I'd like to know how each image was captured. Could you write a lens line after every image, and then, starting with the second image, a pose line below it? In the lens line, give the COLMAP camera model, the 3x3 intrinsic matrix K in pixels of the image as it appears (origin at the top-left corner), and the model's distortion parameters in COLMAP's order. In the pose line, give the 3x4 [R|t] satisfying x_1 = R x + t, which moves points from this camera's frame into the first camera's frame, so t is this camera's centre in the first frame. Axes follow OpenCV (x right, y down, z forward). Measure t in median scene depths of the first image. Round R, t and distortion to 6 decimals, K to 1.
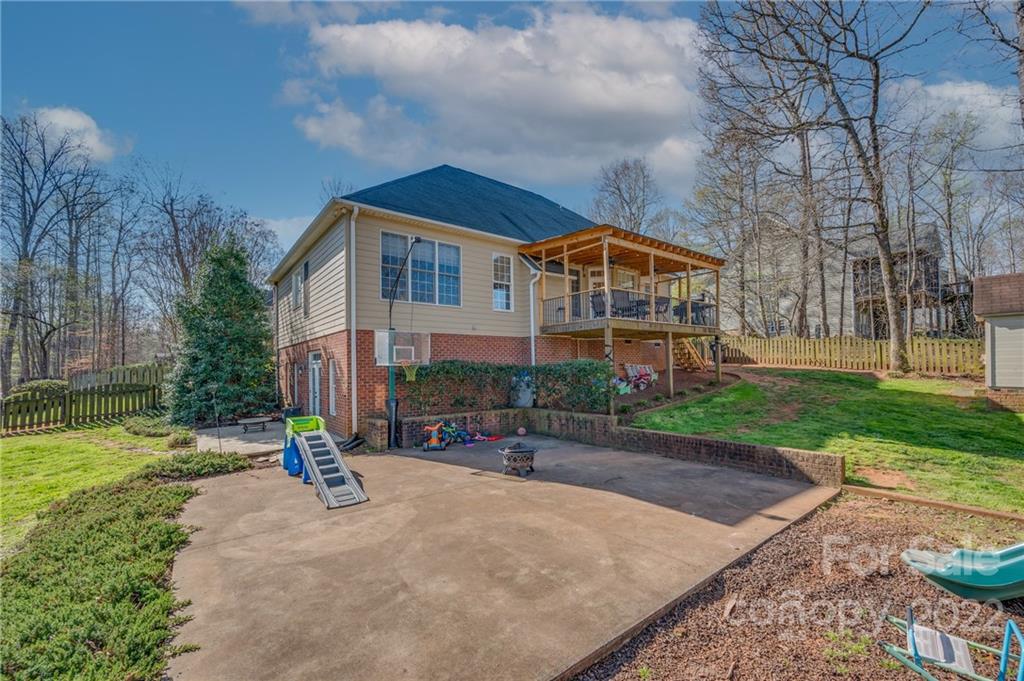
lens RADIAL K [[412.3, 0, 513.0], [0, 412.3, 356.4], [0, 0, 1]] dist [-0.000838, 0.000054]
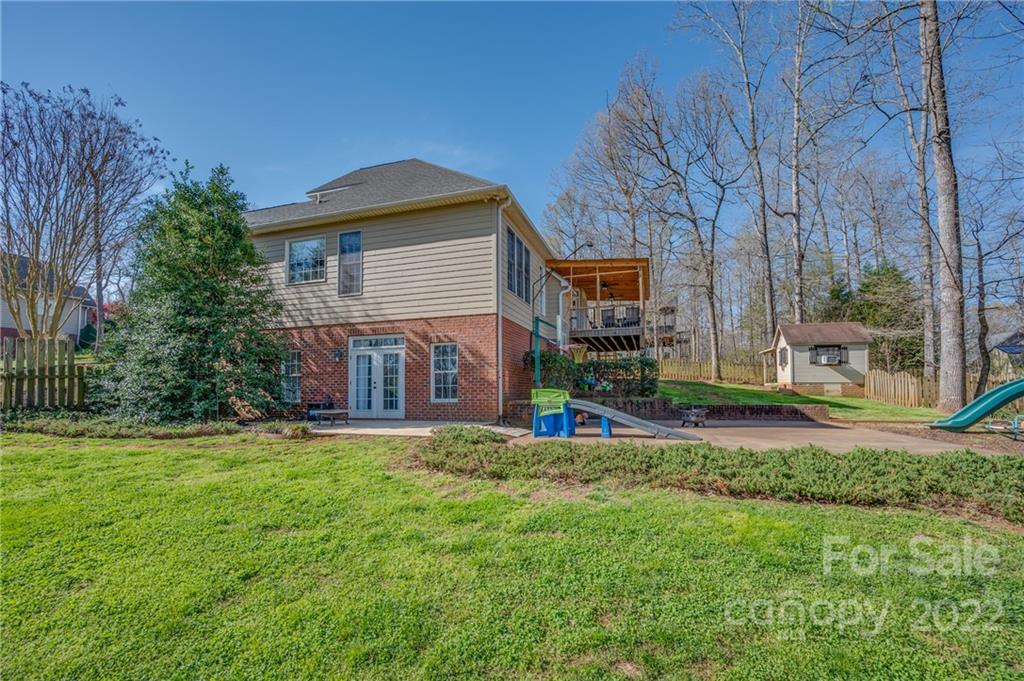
lens RADIAL K [[424.6, 0, 510.5], [0, 424.6, 373.7], [0, 0, 1]] dist [-0.011357, -0.000197]
pose [[0.829309, 0.035270, 0.557676, -1.531755], [-0.022350, 0.999301, -0.029963, 0.184434], [-0.558343, 0.012385, 0.829517, 0.176983]]
